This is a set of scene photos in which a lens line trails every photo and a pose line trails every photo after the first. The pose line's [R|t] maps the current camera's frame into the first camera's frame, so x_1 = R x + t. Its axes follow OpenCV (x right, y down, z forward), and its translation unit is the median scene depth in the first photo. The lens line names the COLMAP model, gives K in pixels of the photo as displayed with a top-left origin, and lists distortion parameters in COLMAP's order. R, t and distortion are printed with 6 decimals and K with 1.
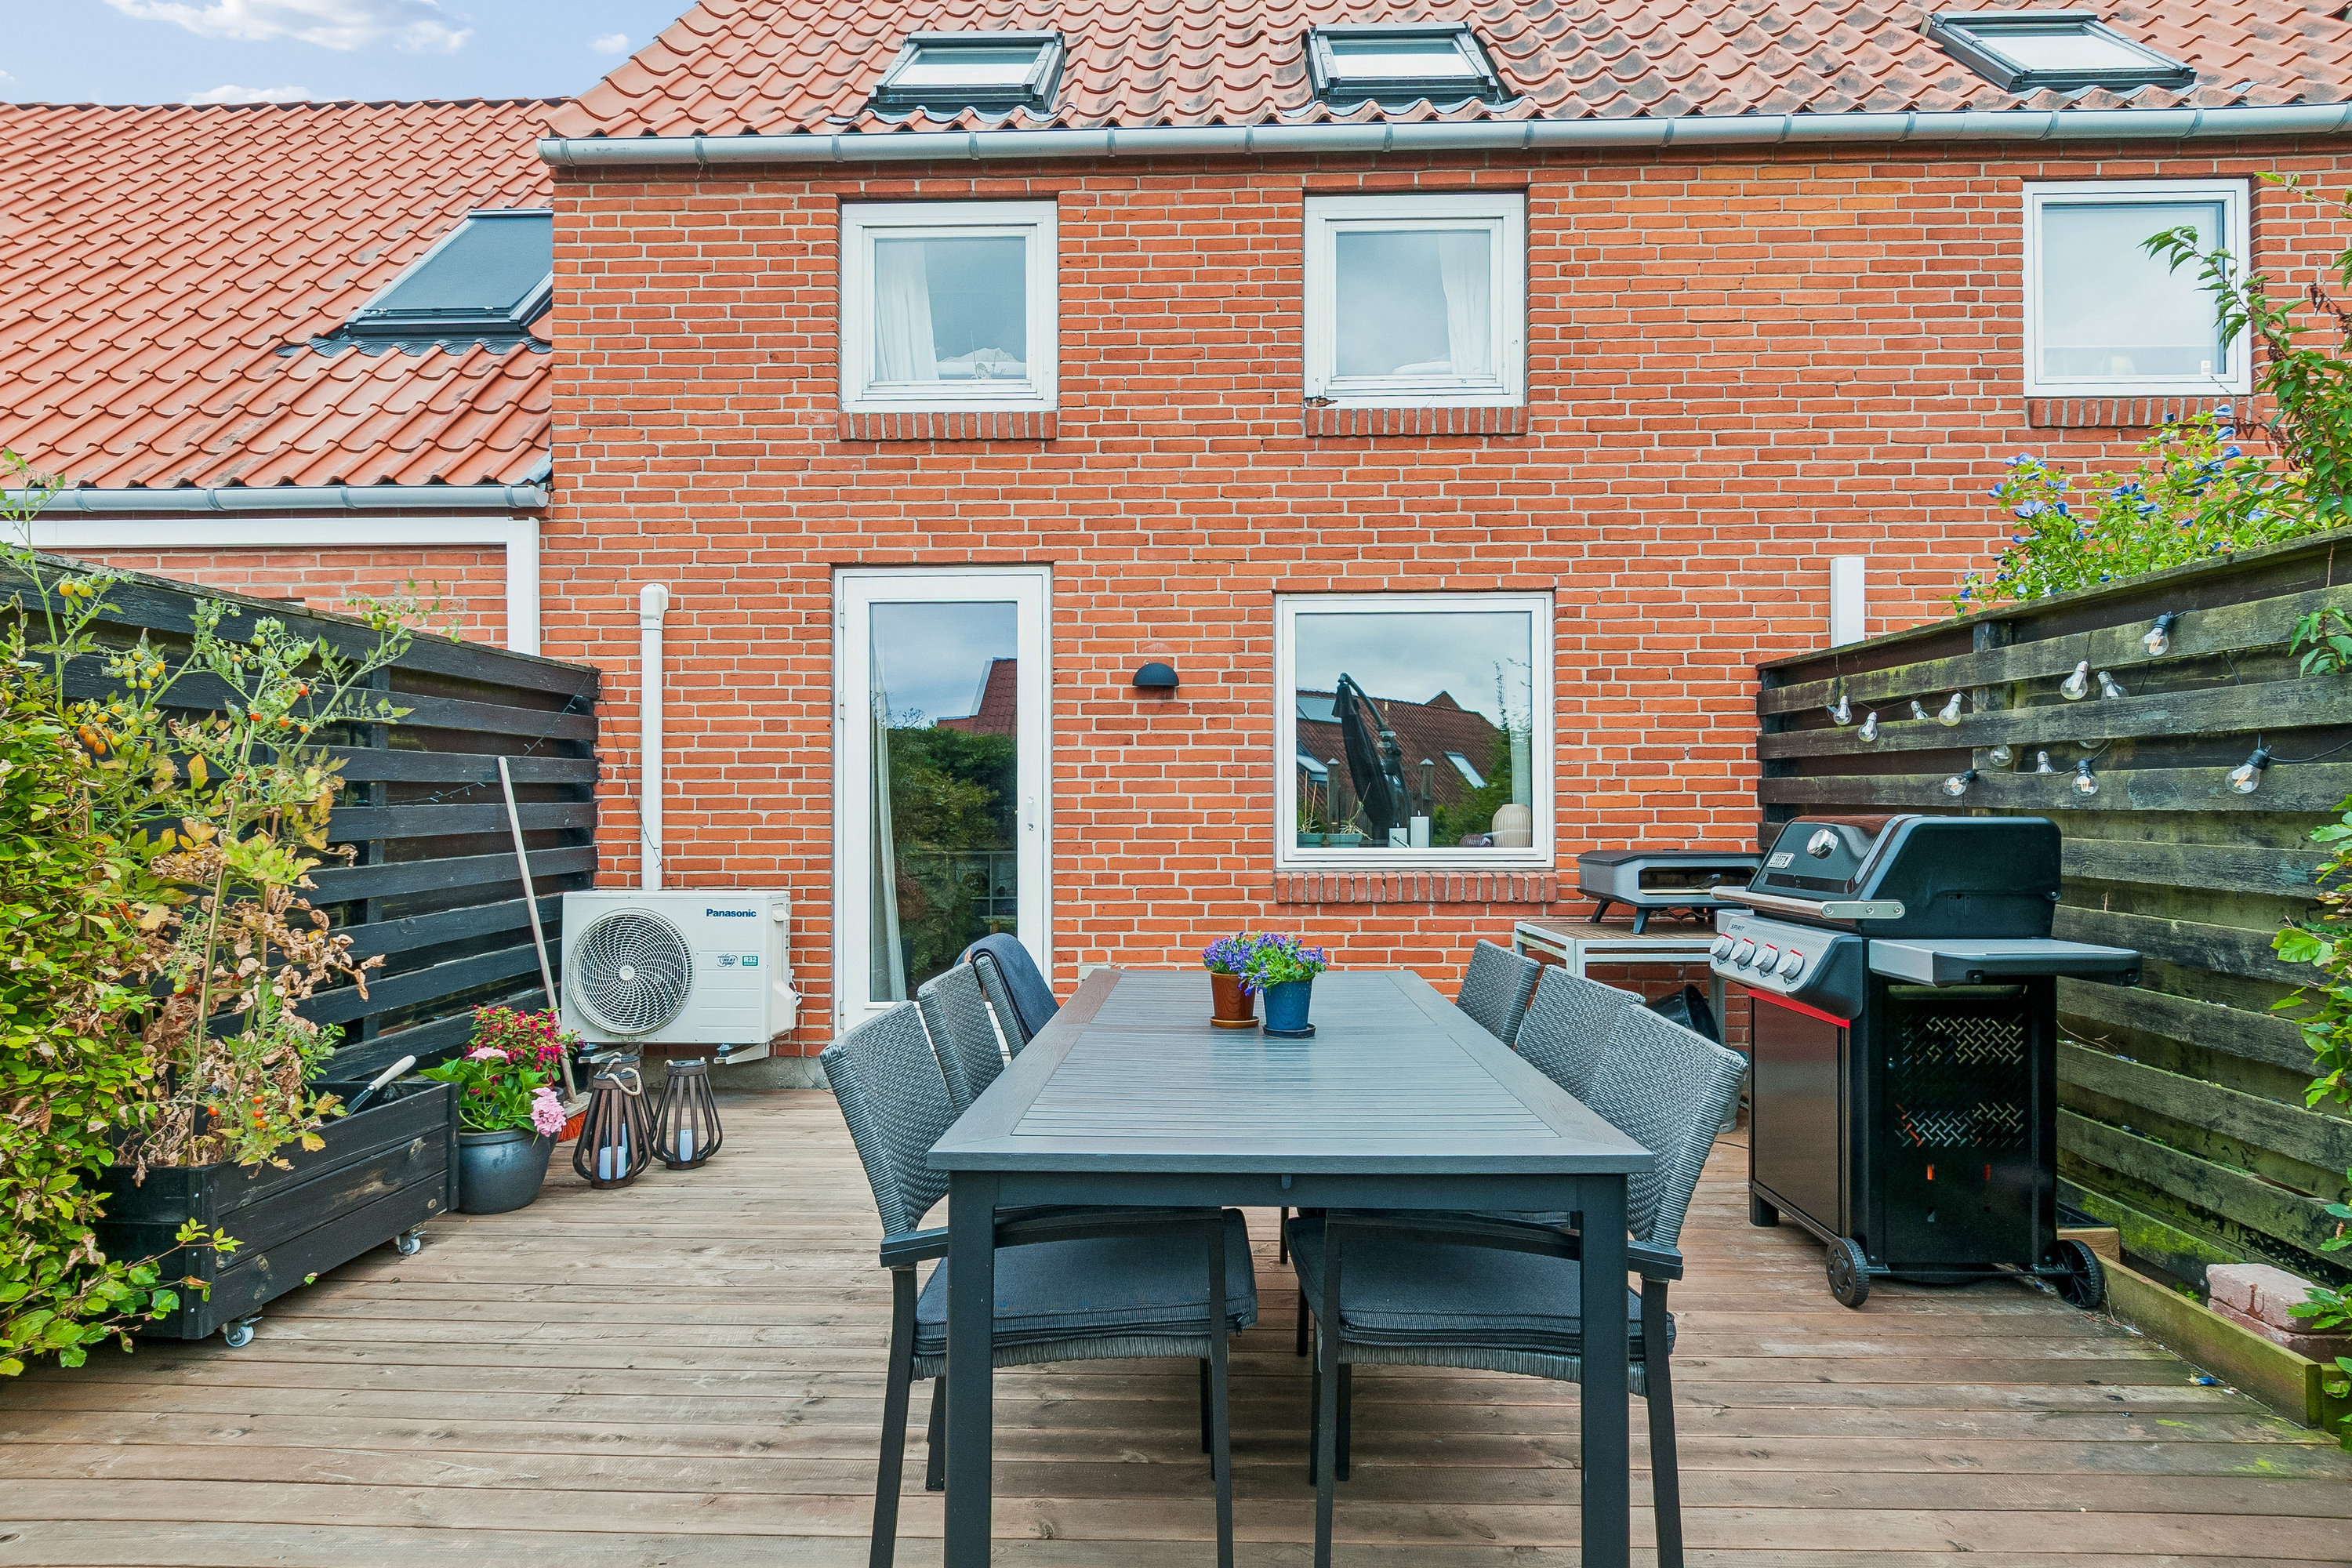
lens RADIAL K [[1294.7, 0, 1173.4], [0, 1294.7, 789.0], [0, 0, 1]] dist [0.001194, -0.000470]
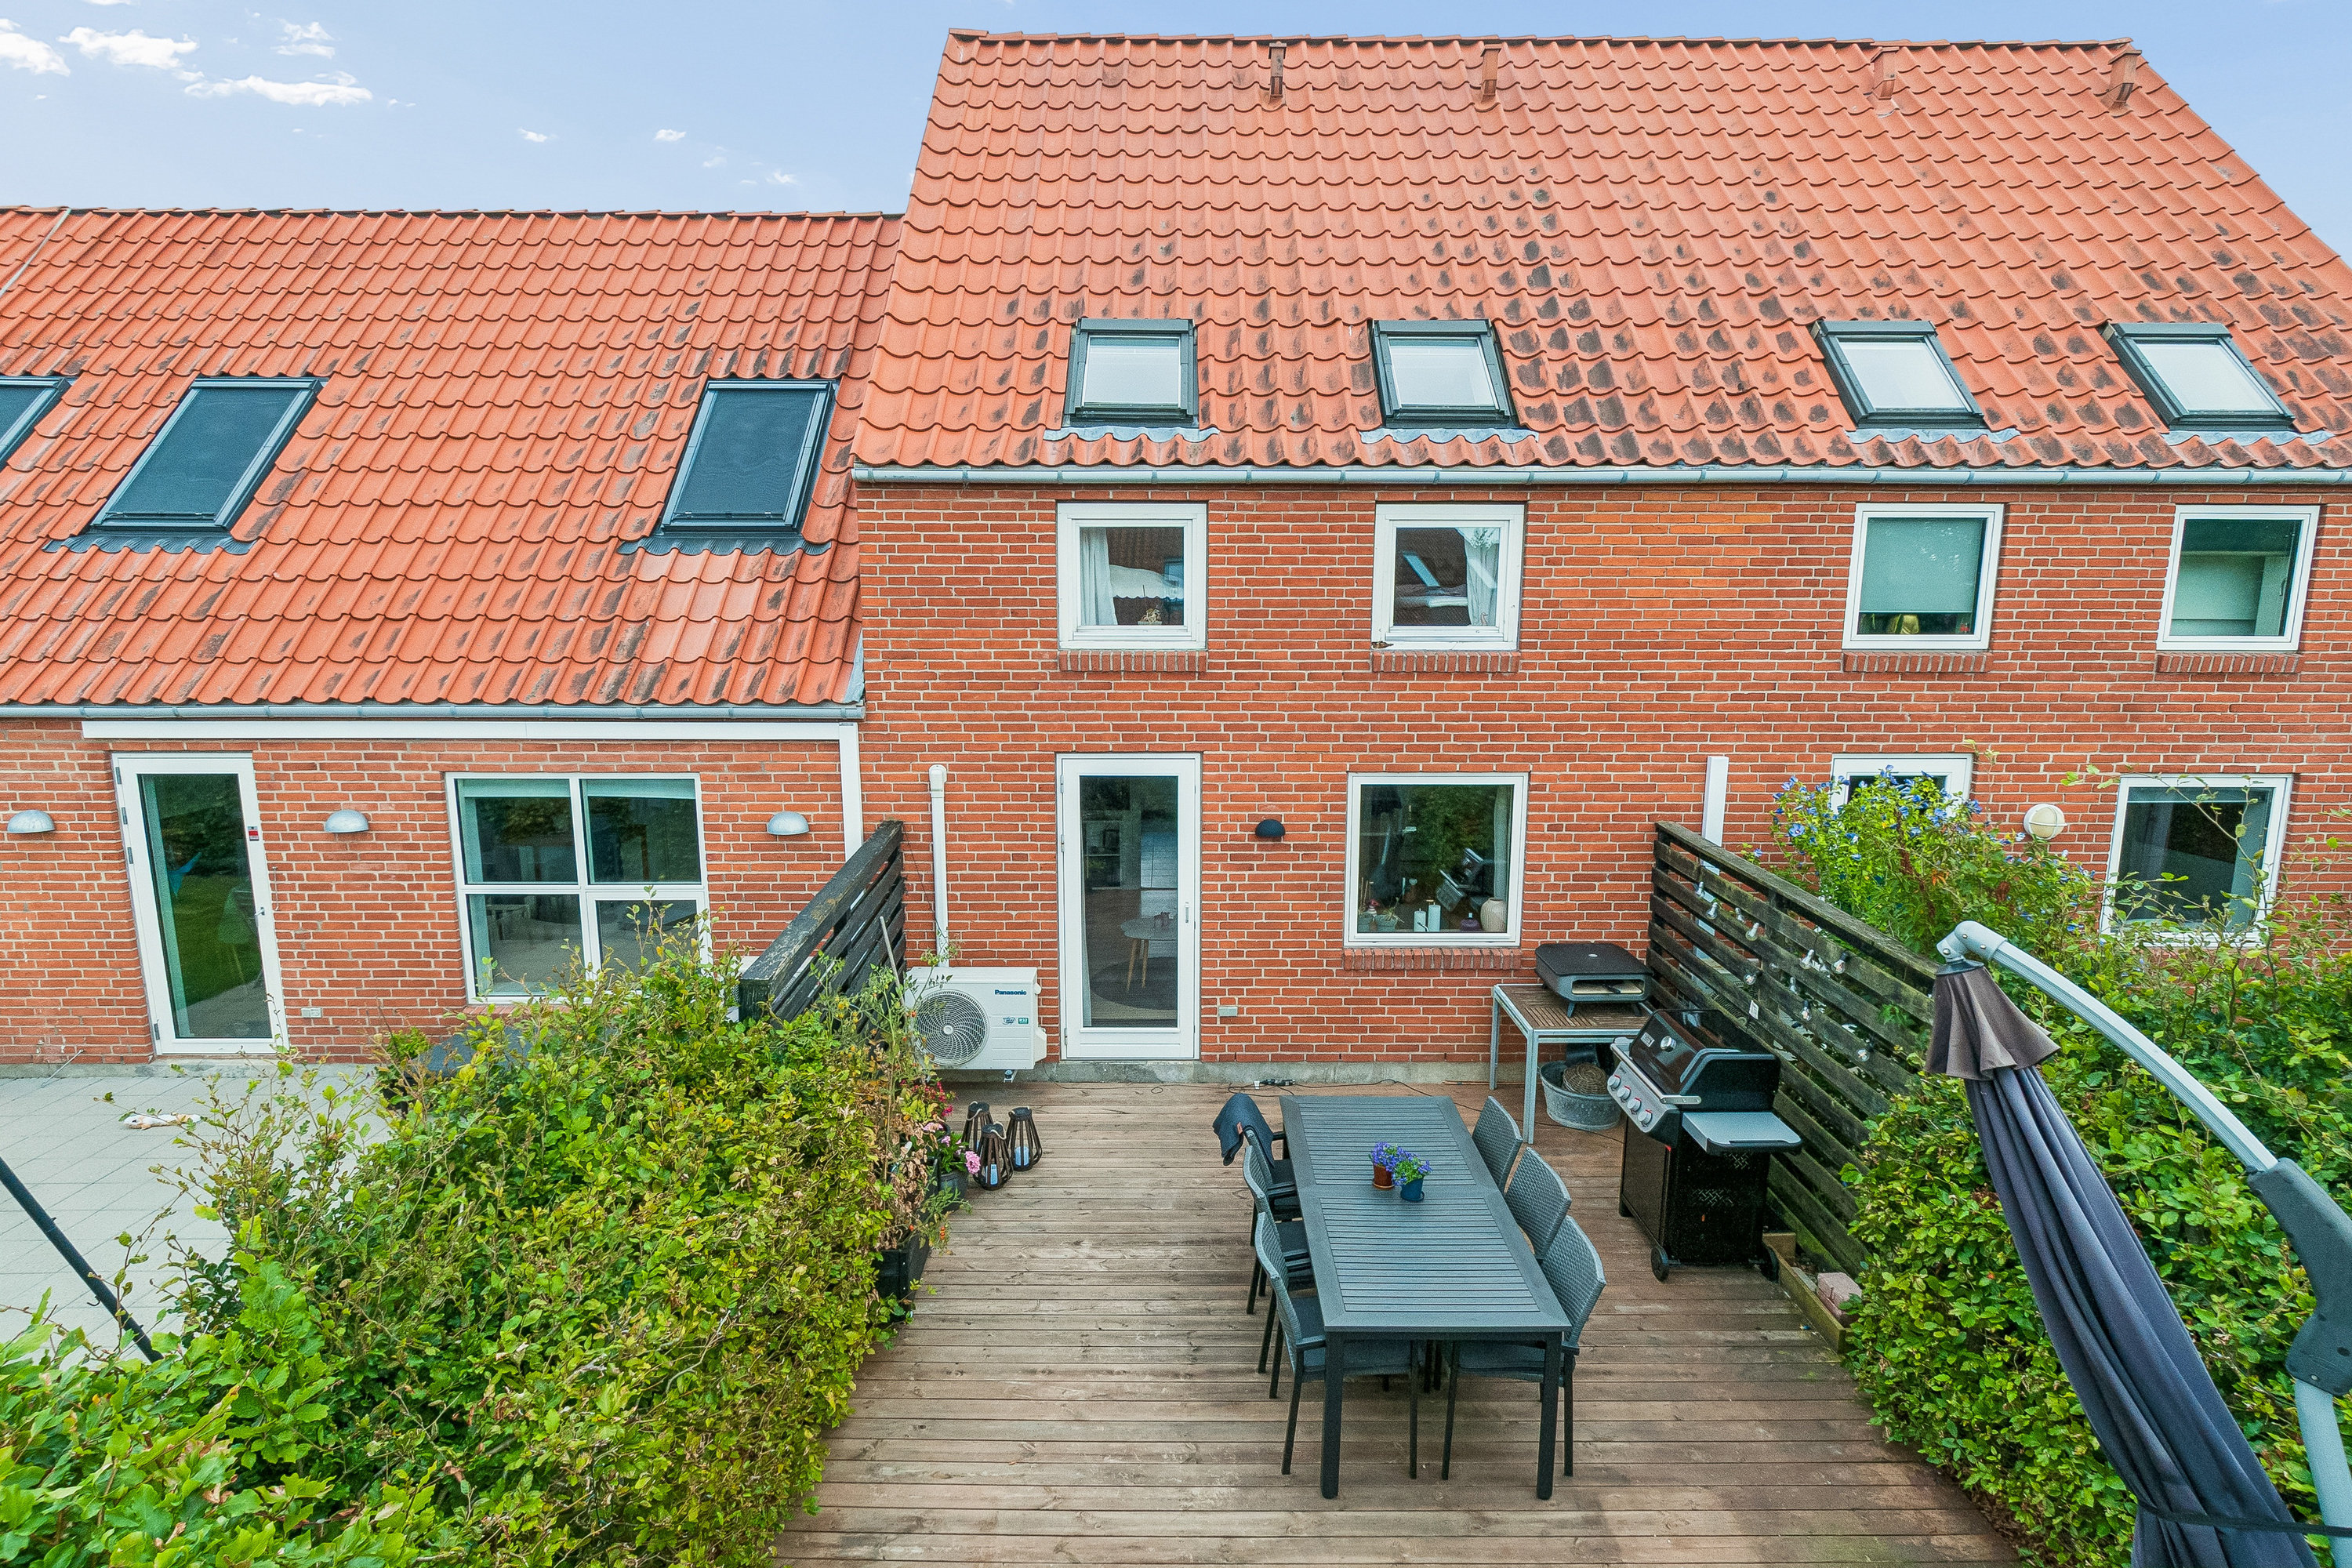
lens RADIAL K [[1228.8, 0, 1176.0], [0, 1228.8, 784.0], [0, 0, 1]] dist [0.004159, -0.000019]
pose [[0.999404, -0.001182, 0.034506, -0.174781], [-0.005057, 0.983627, 0.180143, -0.399356], [-0.034154, -0.180210, 0.983035, -0.420186]]
